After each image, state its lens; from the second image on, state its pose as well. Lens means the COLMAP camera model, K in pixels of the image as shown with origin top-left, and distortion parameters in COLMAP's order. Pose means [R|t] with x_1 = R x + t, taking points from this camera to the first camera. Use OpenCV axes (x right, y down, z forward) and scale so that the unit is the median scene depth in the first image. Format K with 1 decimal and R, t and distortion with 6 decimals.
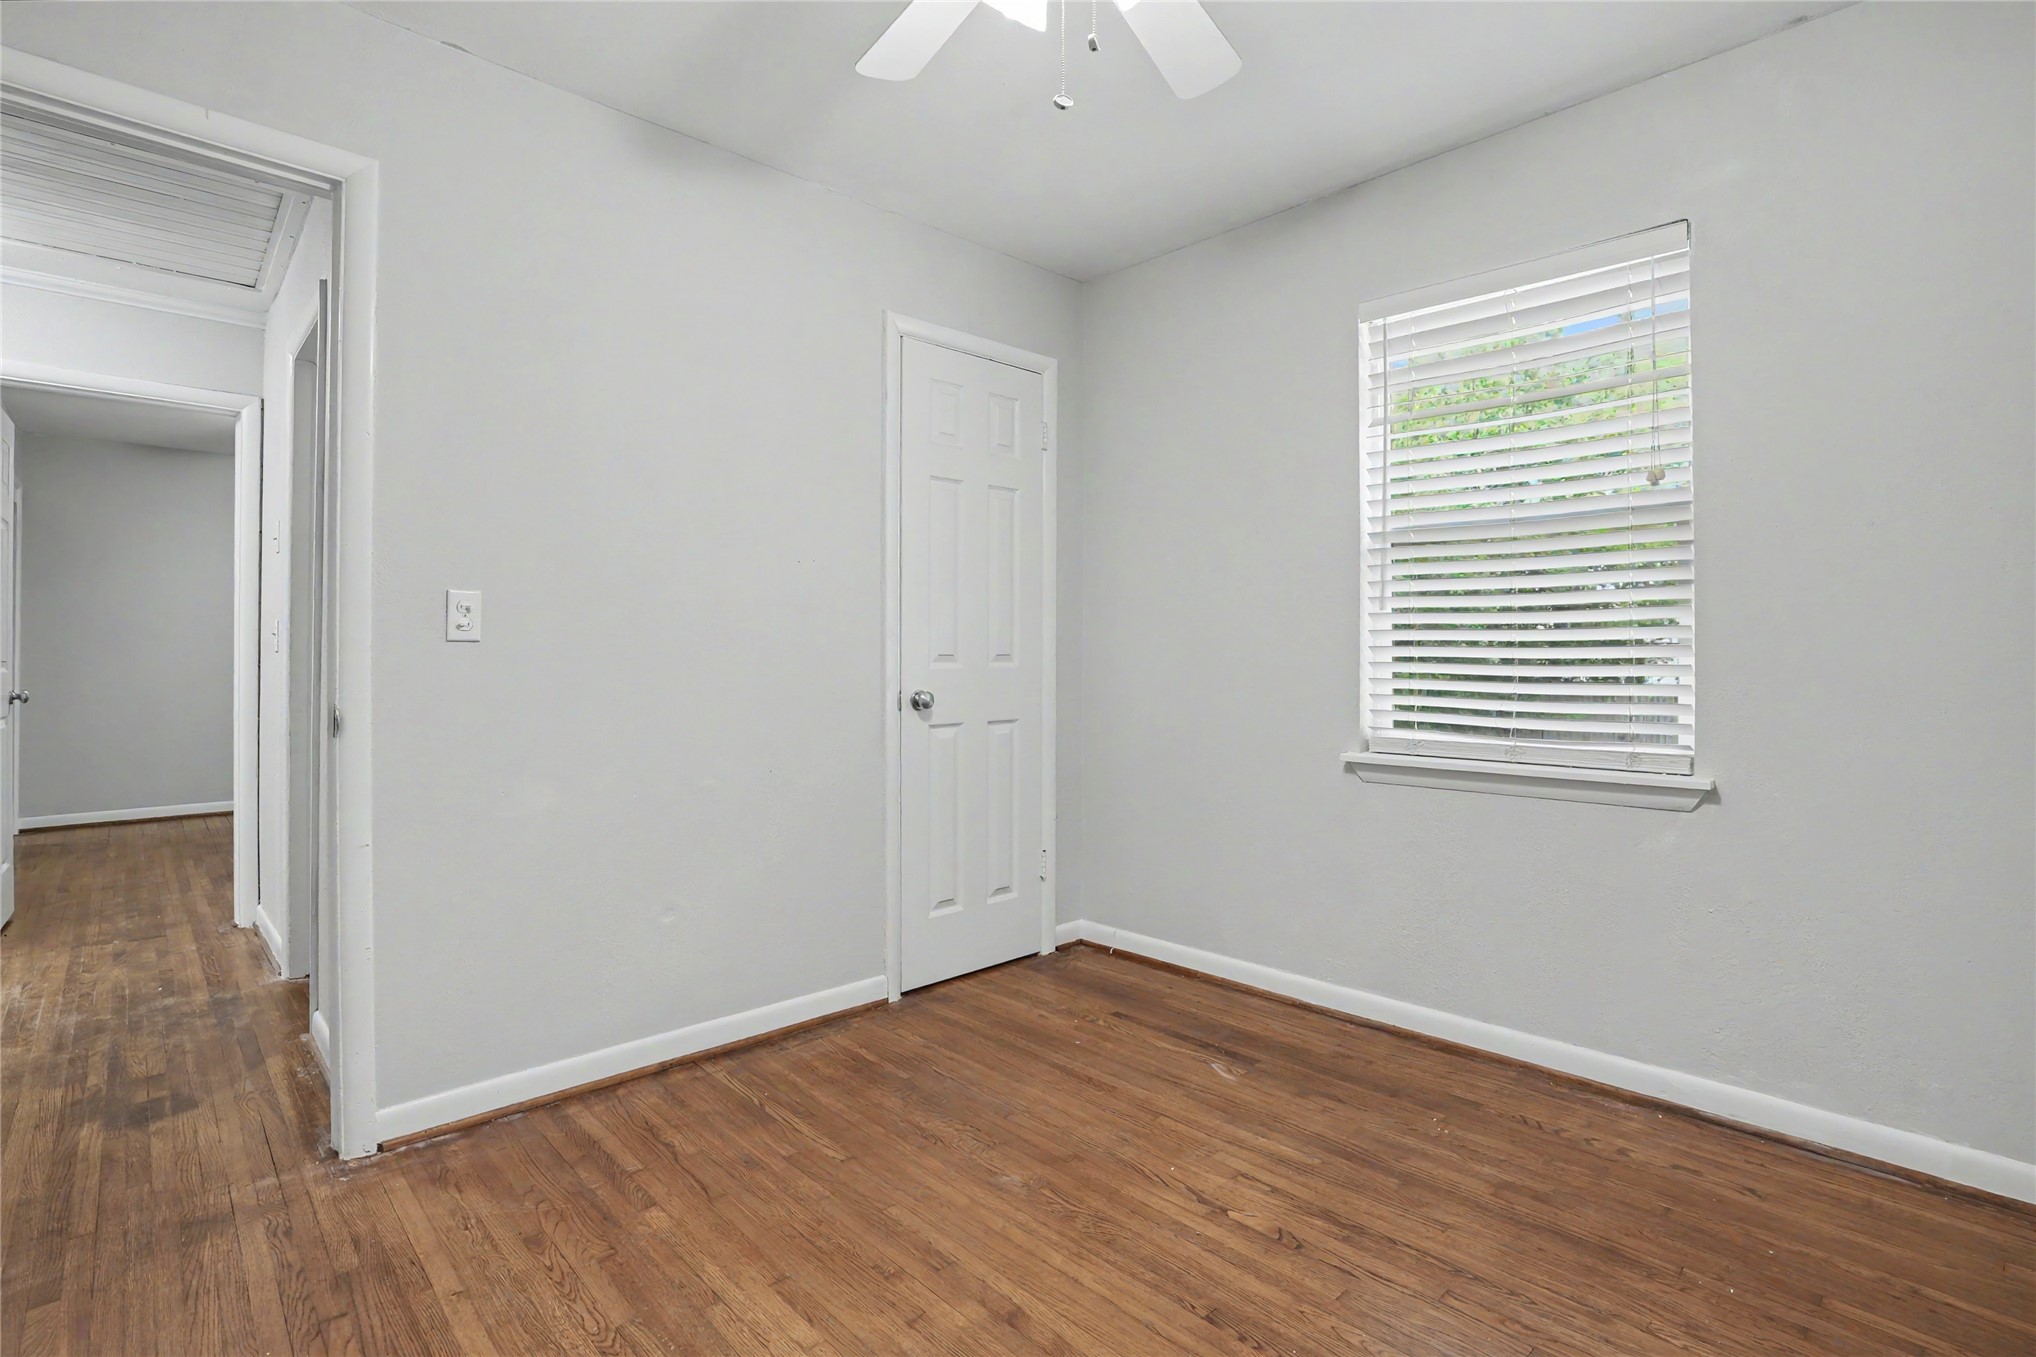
lens RADIAL K [[972.9, 0, 1021.1], [0, 972.9, 692.4], [0, 0, 1]] dist [-0.068601, 0.028100]
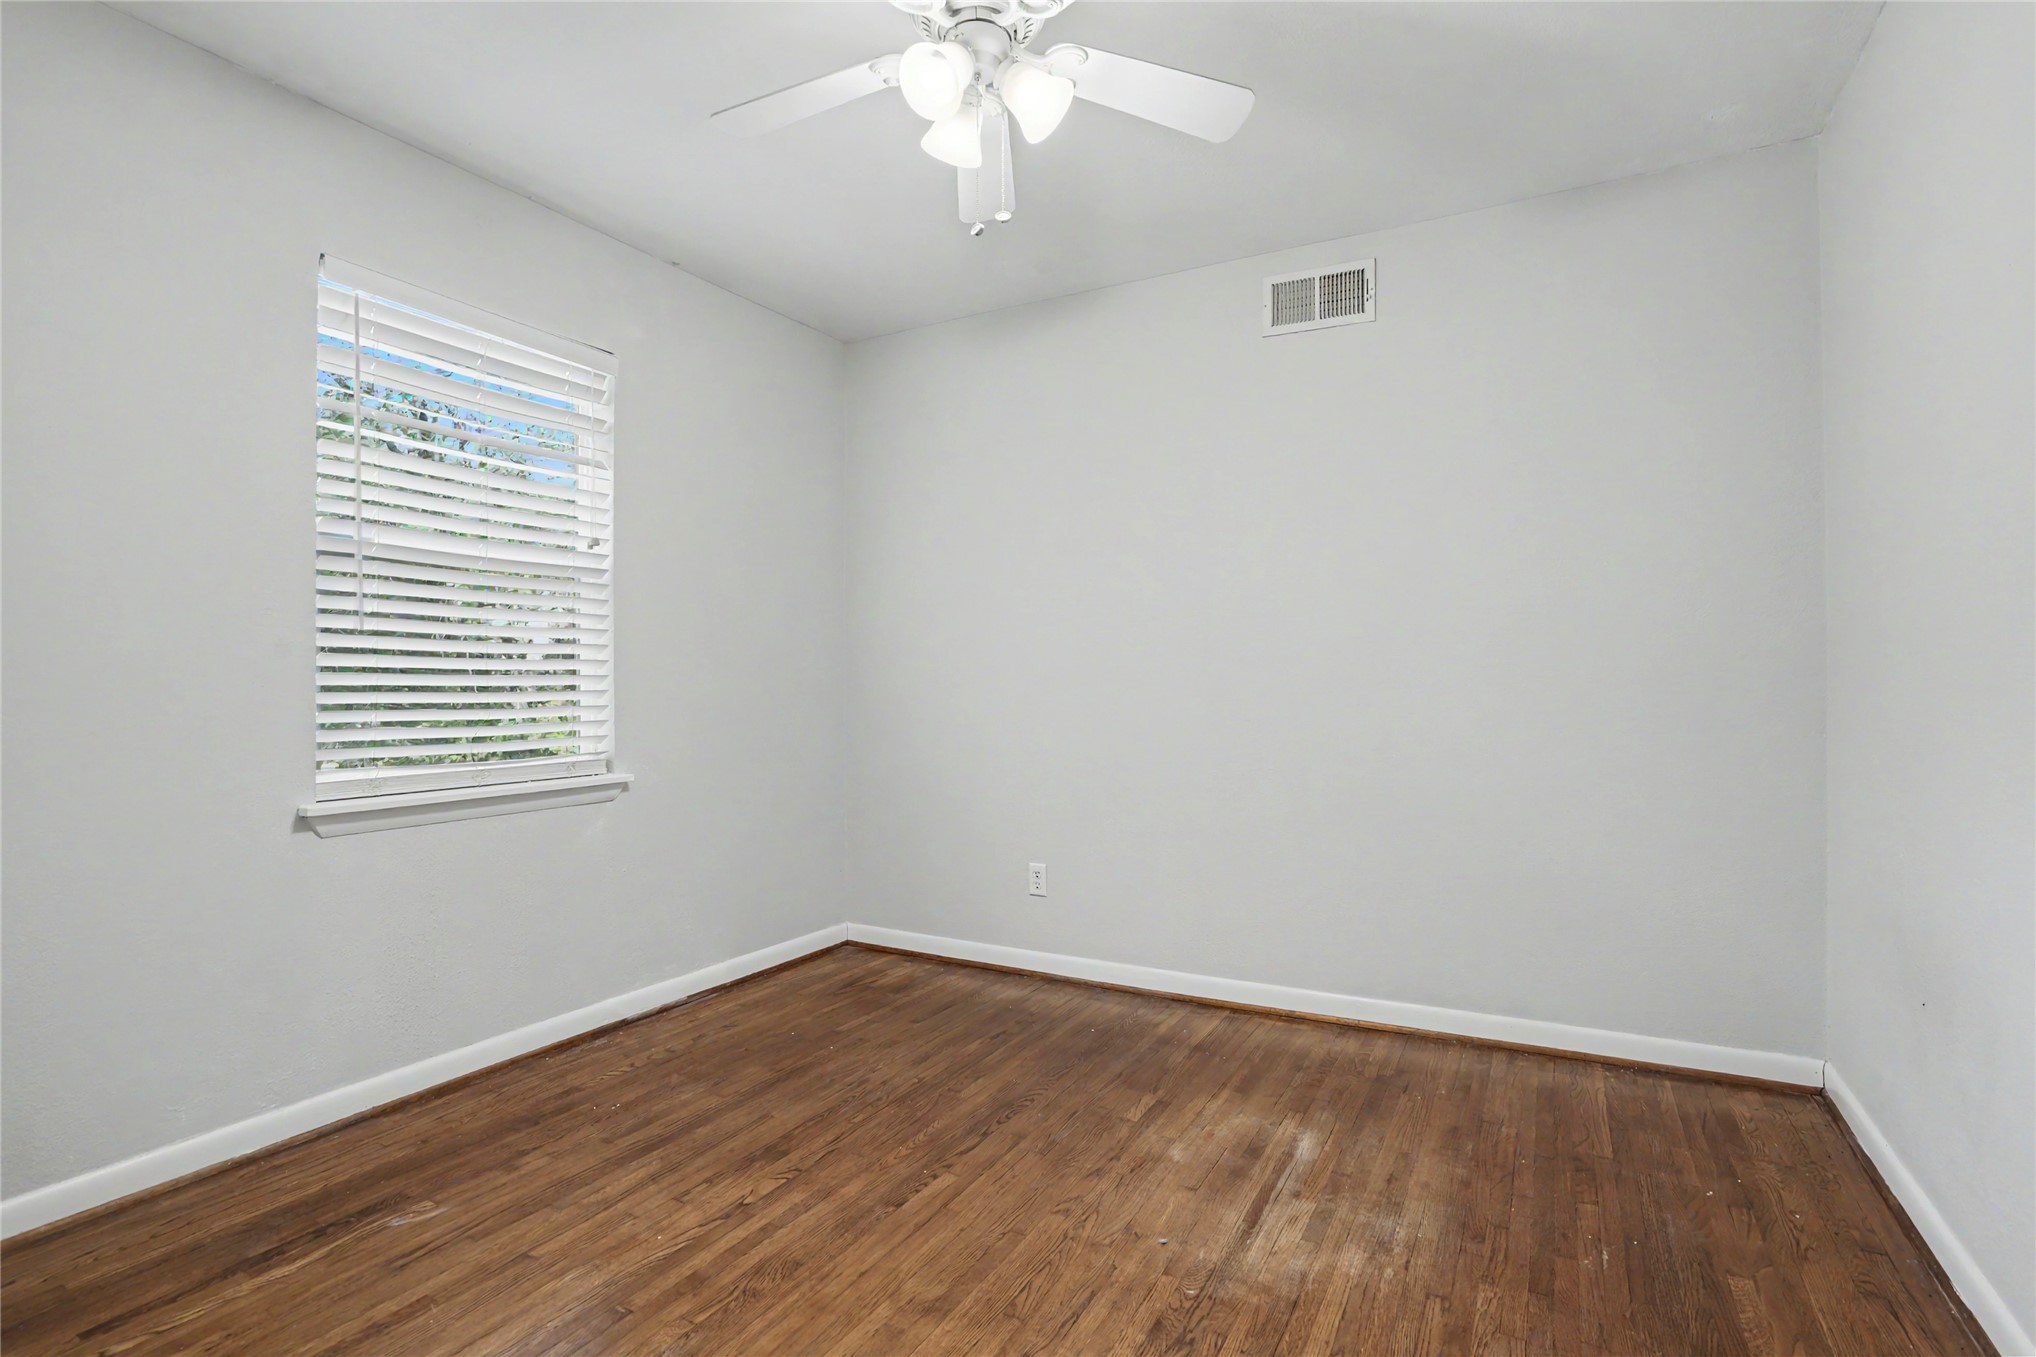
lens RADIAL K [[972.9, 0, 1021.1], [0, 972.9, 692.4], [0, 0, 1]] dist [-0.068601, 0.028100]
pose [[-0.300133, -0.012234, 0.953819, -0.766487], [0.036930, 0.999019, 0.024434, -0.036616], [-0.953182, 0.042558, -0.299386, 0.862540]]
